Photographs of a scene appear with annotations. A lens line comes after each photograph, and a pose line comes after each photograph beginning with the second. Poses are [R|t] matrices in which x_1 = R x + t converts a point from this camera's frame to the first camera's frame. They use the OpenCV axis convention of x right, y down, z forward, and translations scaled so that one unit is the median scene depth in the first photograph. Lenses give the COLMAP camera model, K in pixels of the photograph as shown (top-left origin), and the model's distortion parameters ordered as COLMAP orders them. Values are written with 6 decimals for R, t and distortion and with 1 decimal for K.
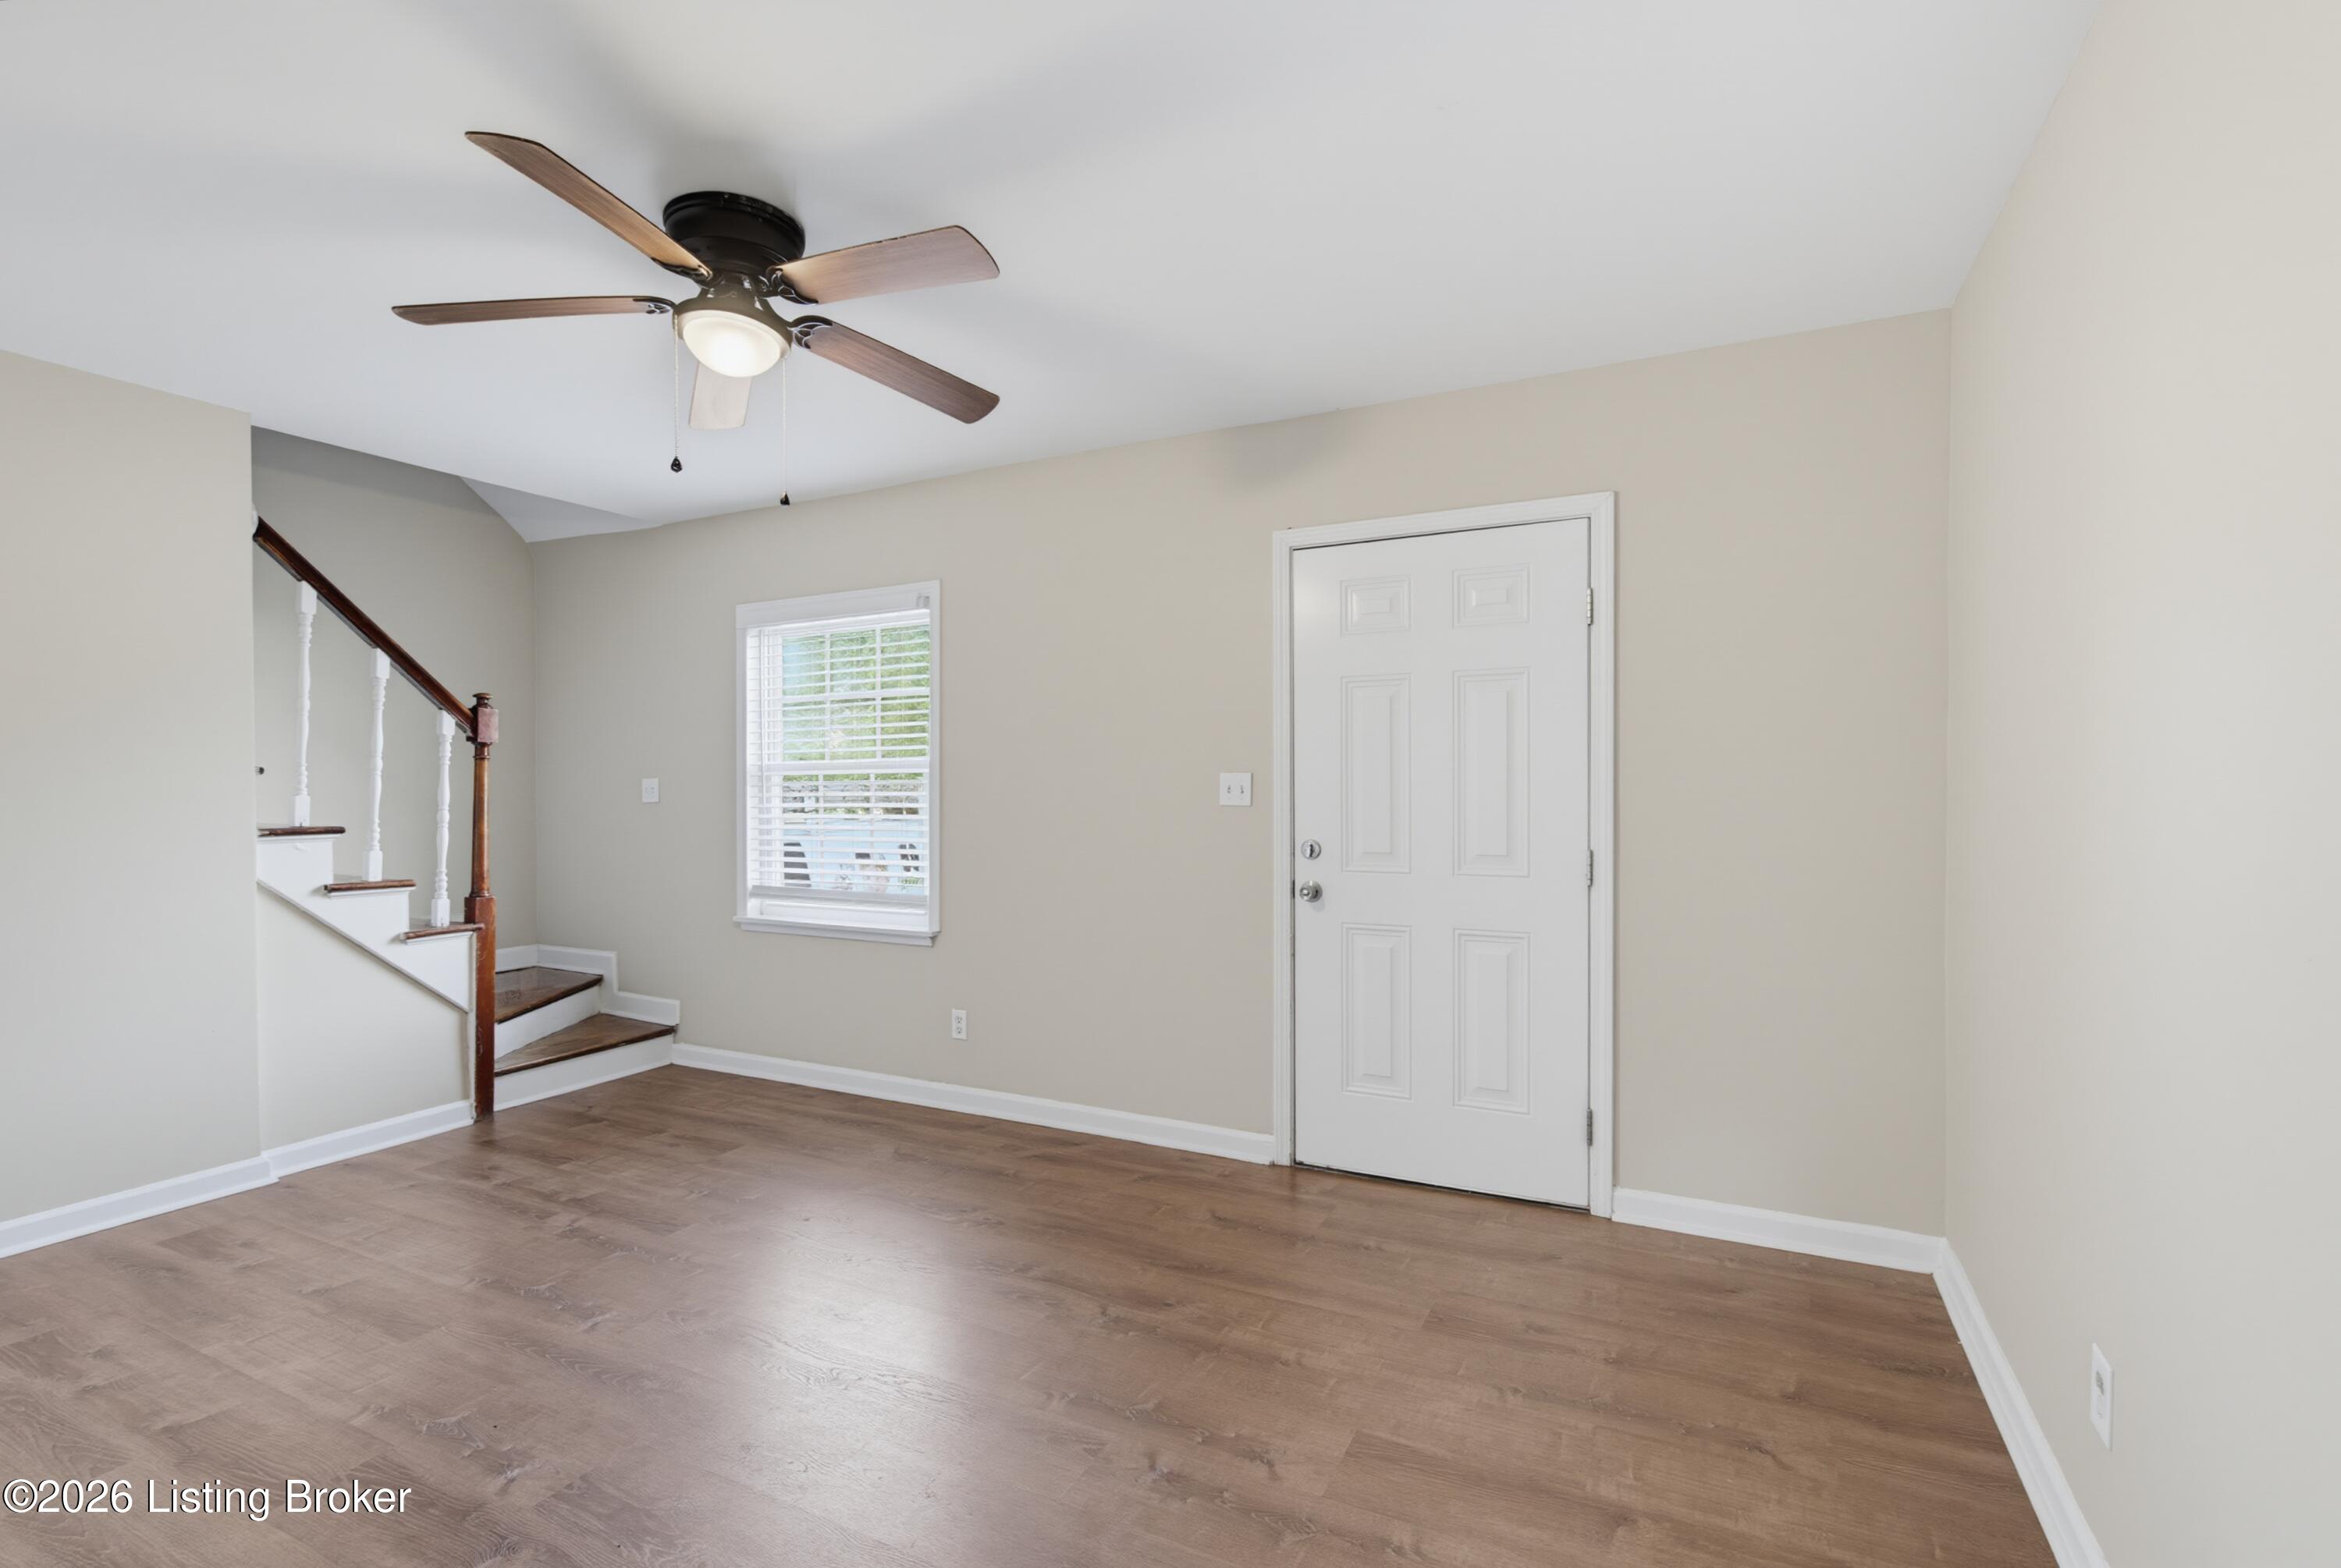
lens RADIAL K [[1071.3, 0, 1210.3], [0, 1071.3, 800.0], [0, 0, 1]] dist [0.000603, 0.000037]
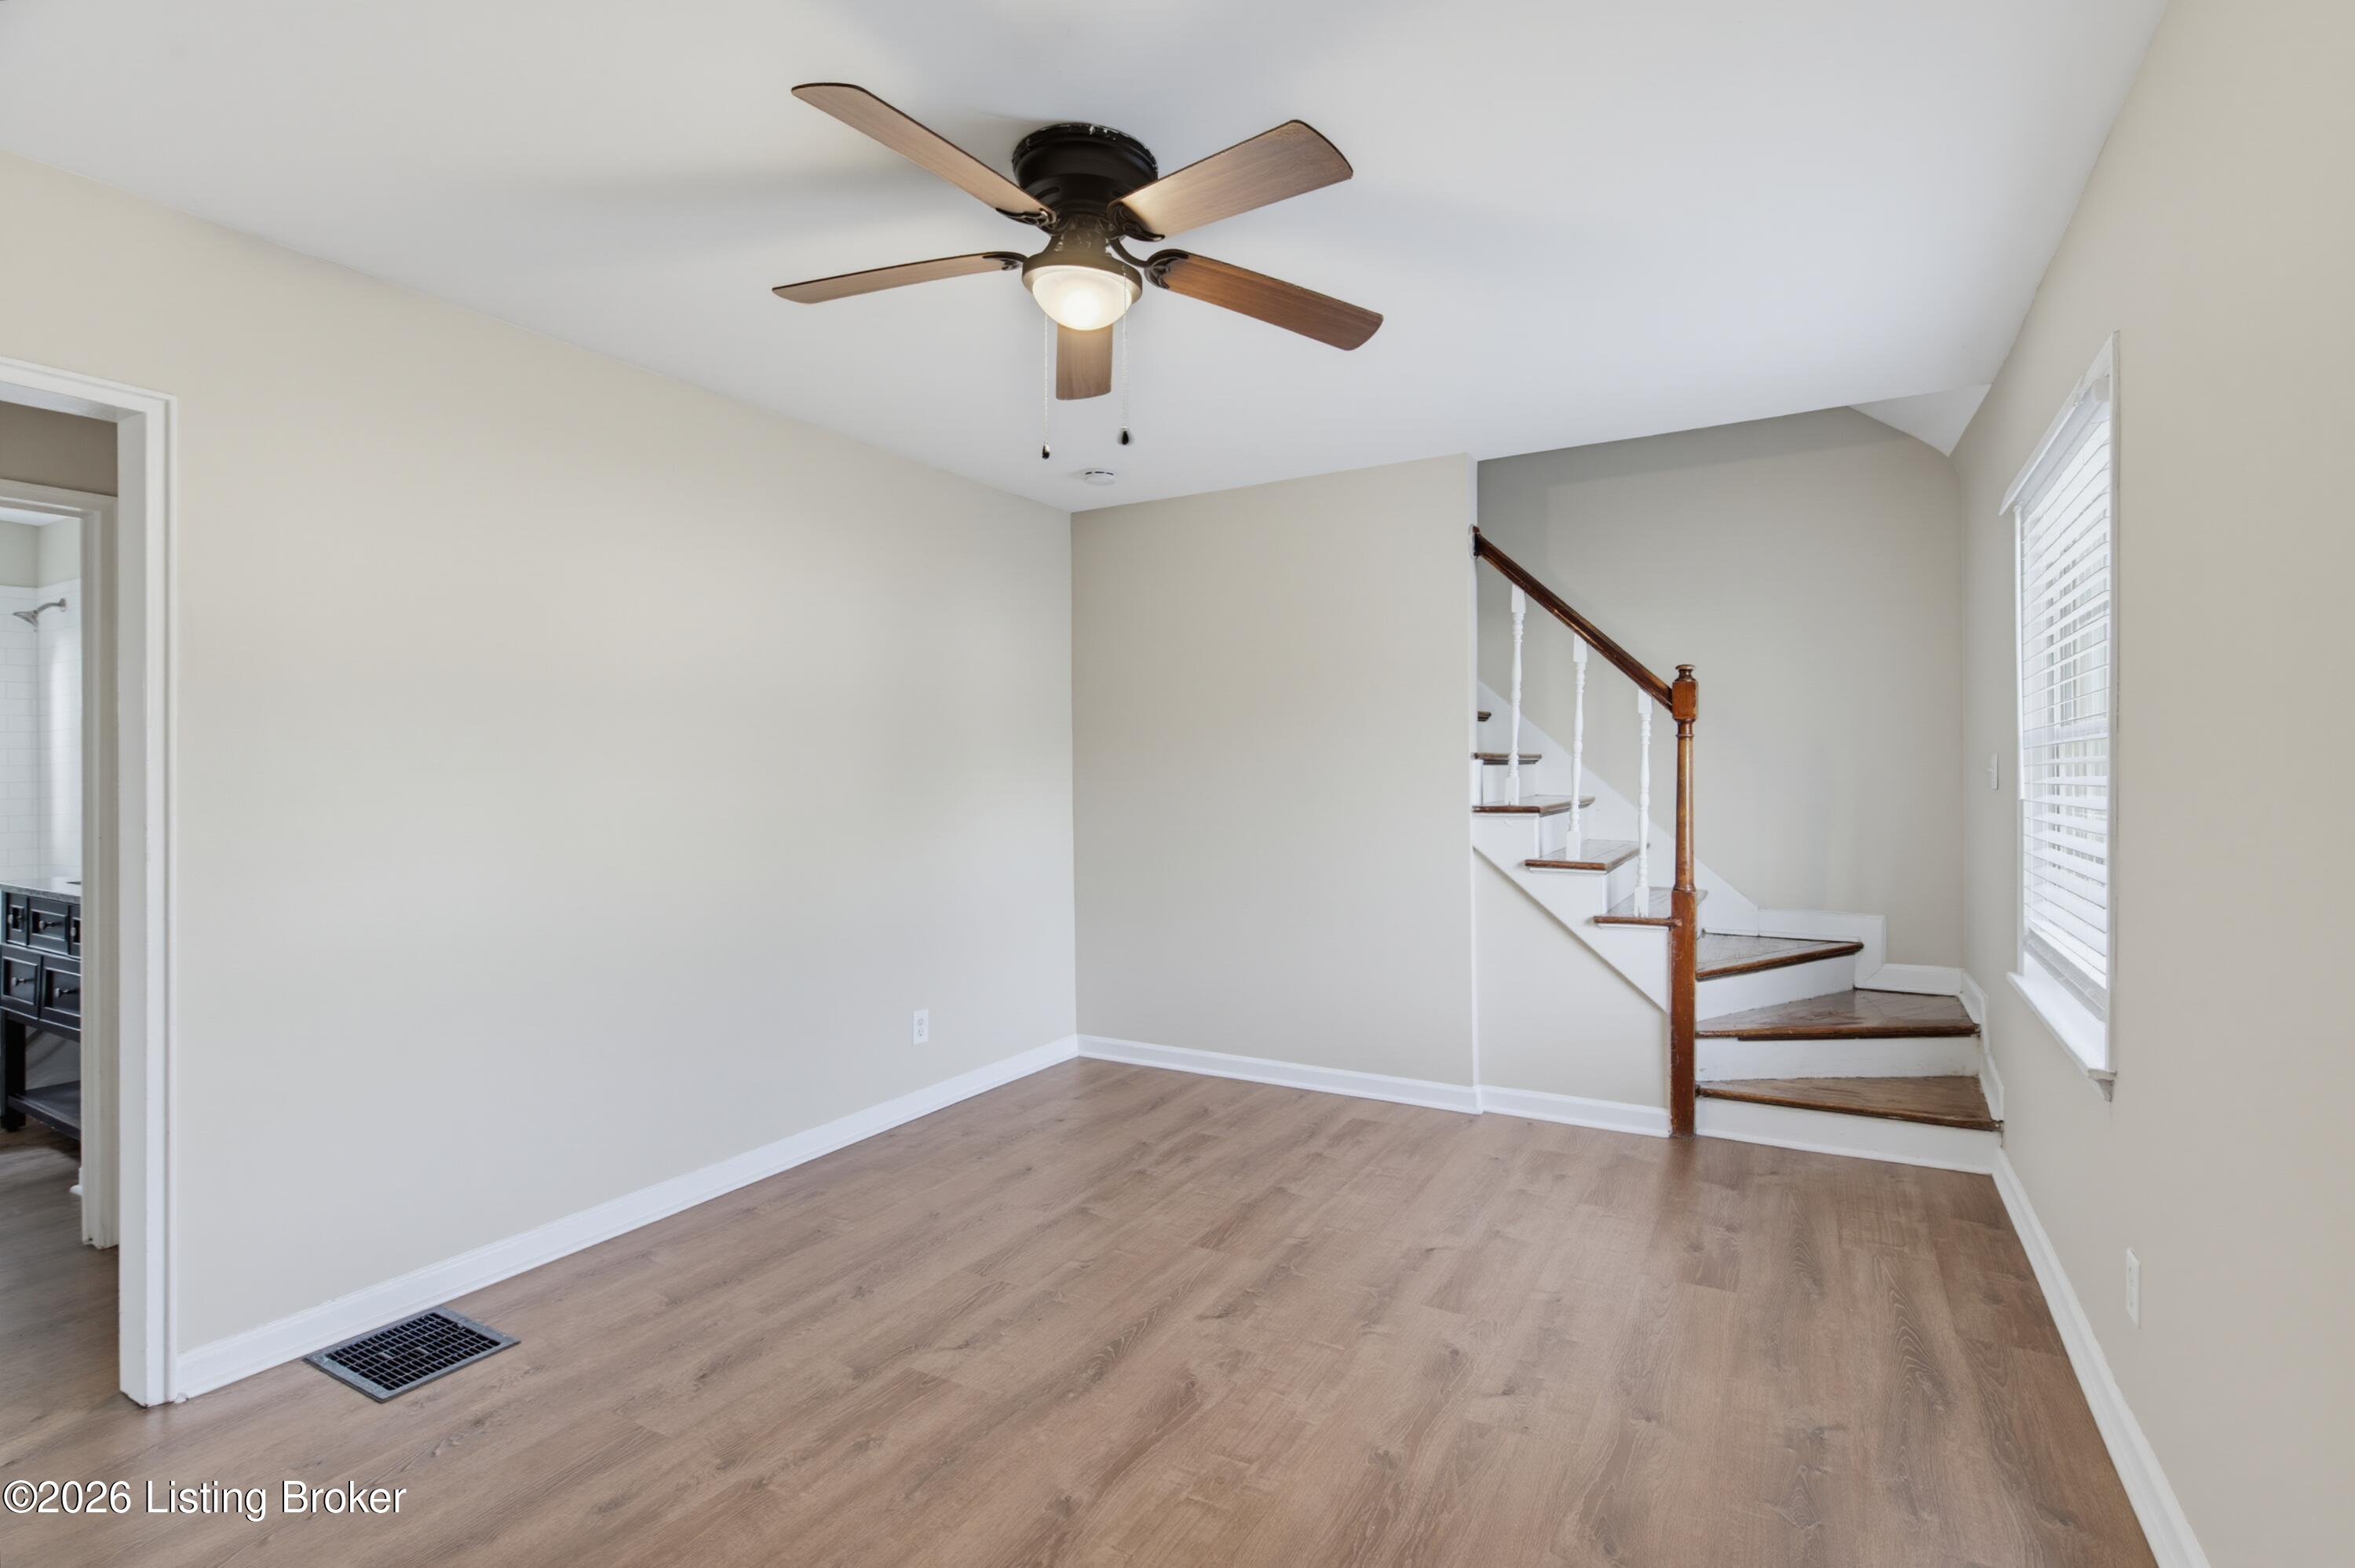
lens RADIAL K [[1092.4, 0, 1183.3], [0, 1092.4, 772.9], [0, 0, 1]] dist [0.000349, 0.000135]
pose [[-0.075398, 0.001815, -0.997152, 0.300186], [-0.004348, 0.999988, 0.002149, -0.009866], [0.997144, 0.004498, -0.075390, 0.728792]]
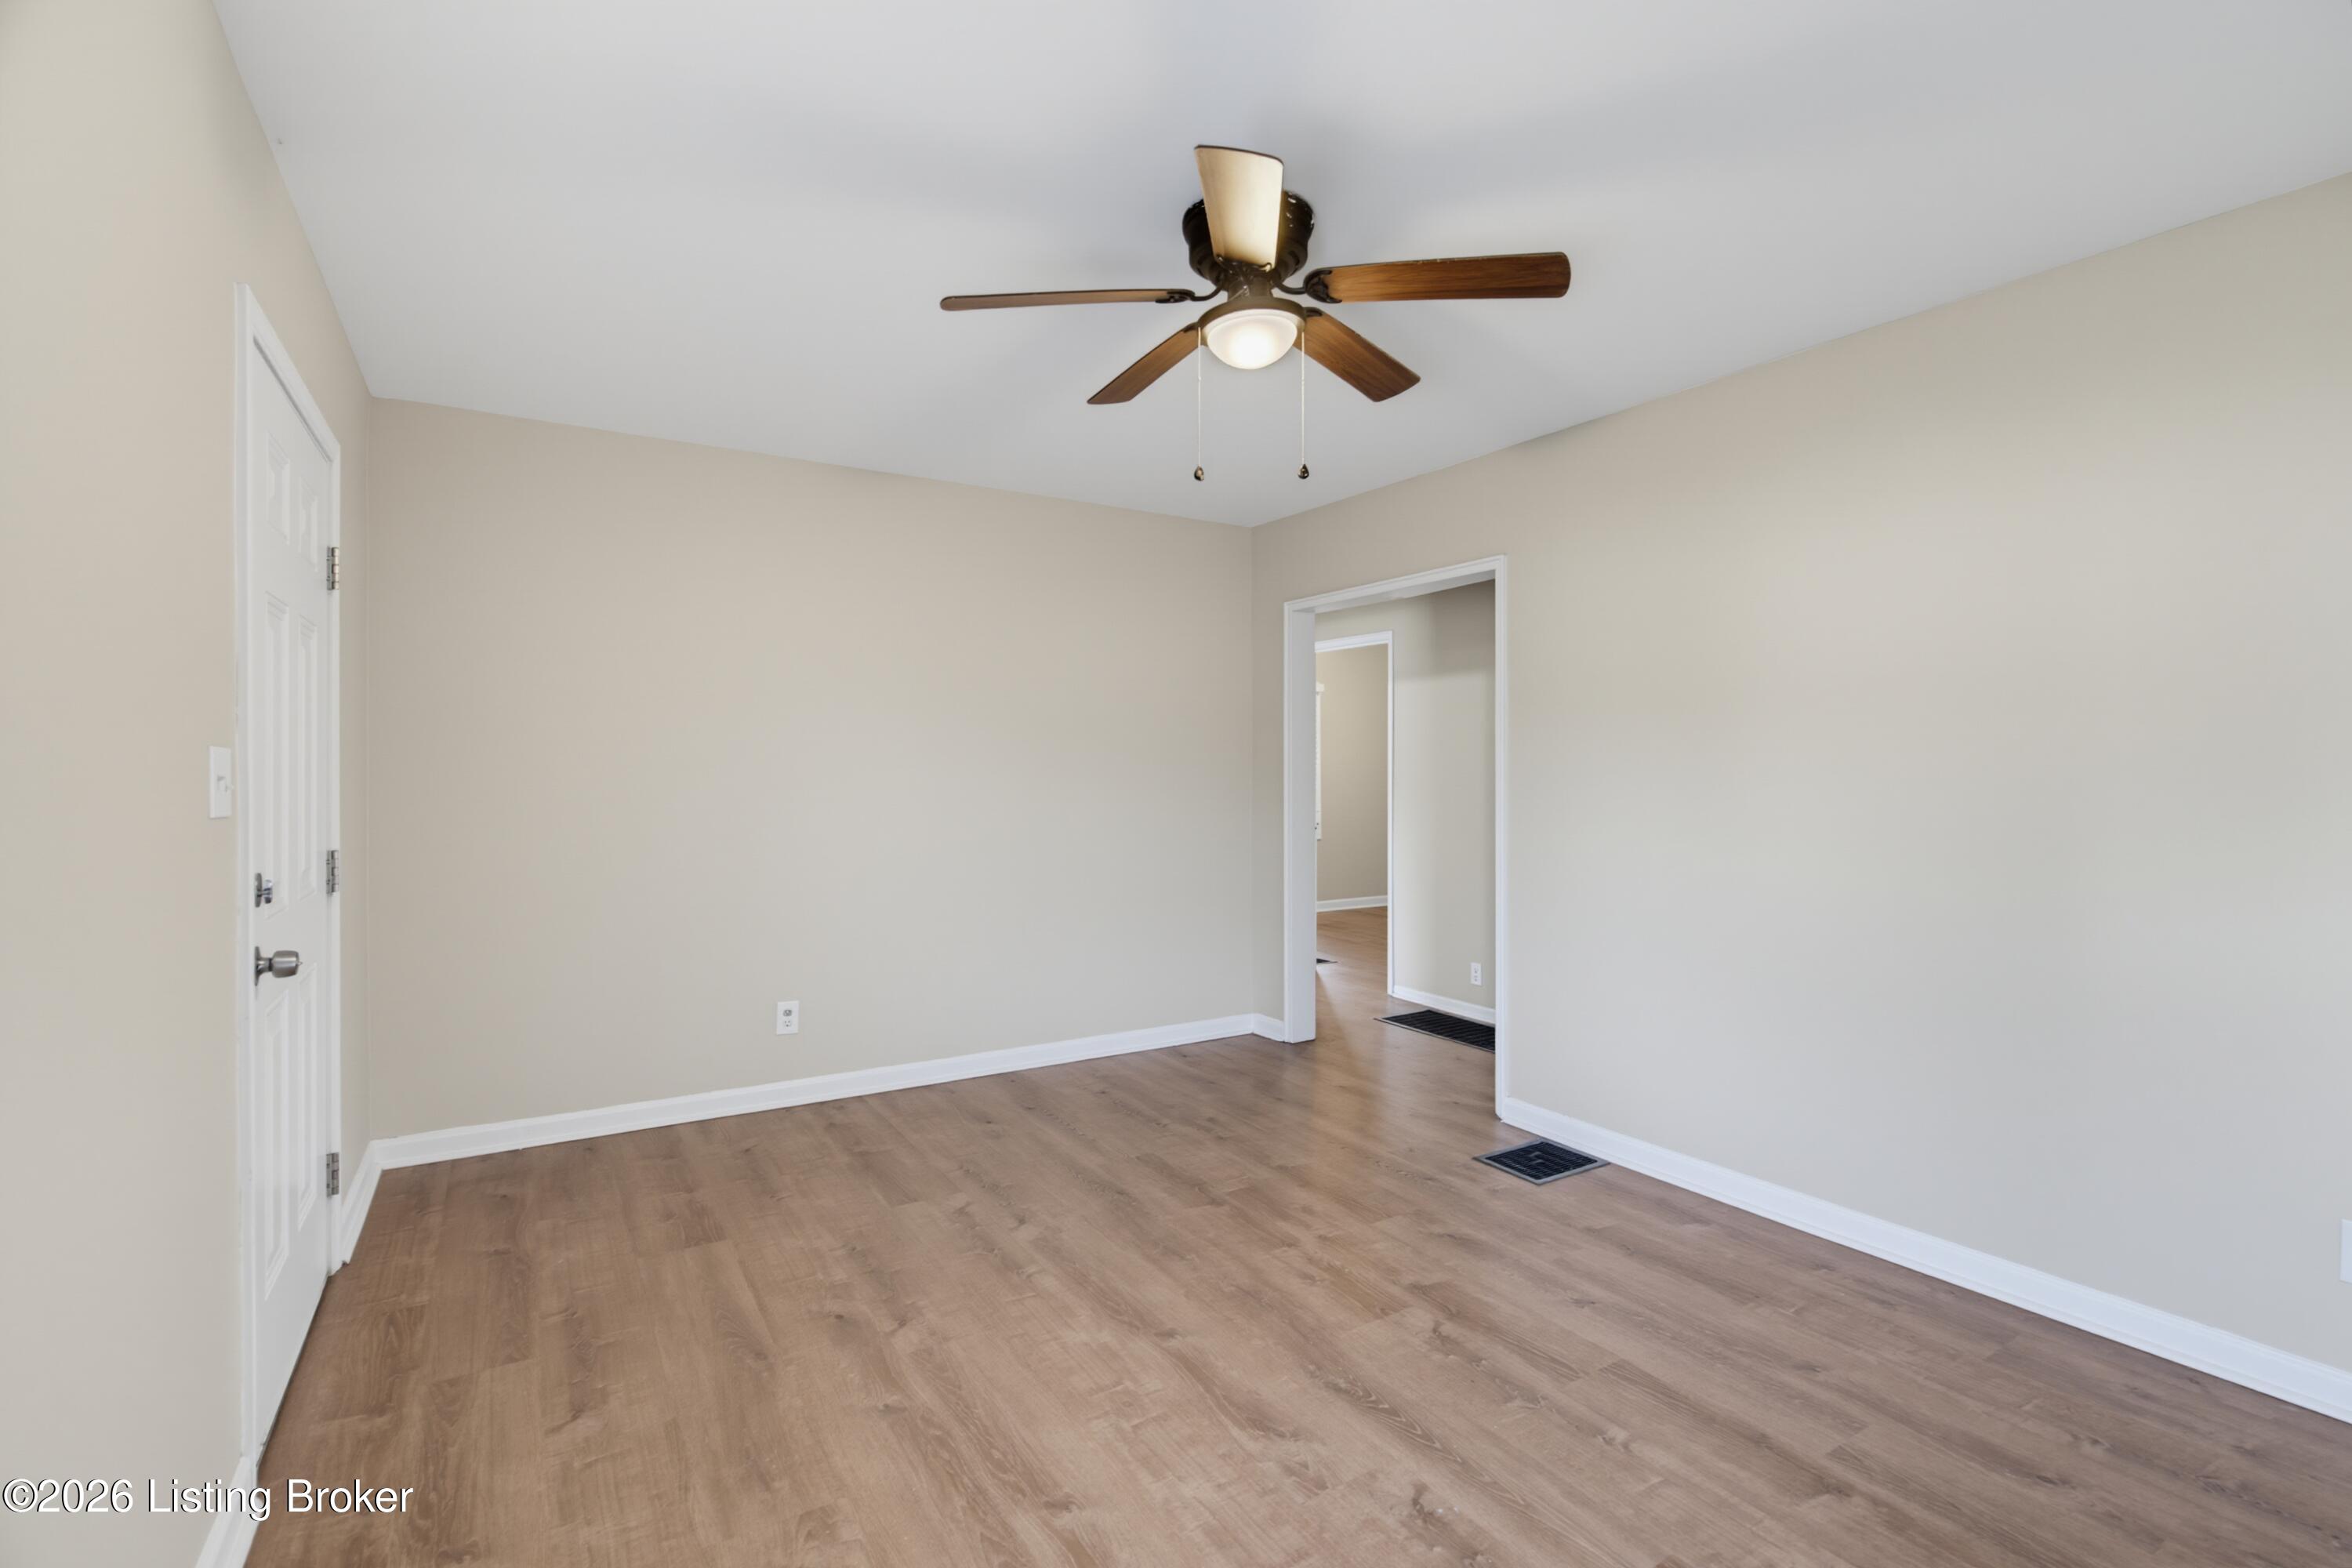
lens RADIAL K [[1091.2, 0, 1181.8], [0, 1091.2, 772.9], [0, 0, 1]] dist [0.000349, 0.000135]
pose [[-0.837709, 0.005393, 0.546090, -0.590456], [0.010470, 0.999926, 0.006186, -0.004384], [-0.546017, 0.010899, -0.837704, 1.184499]]
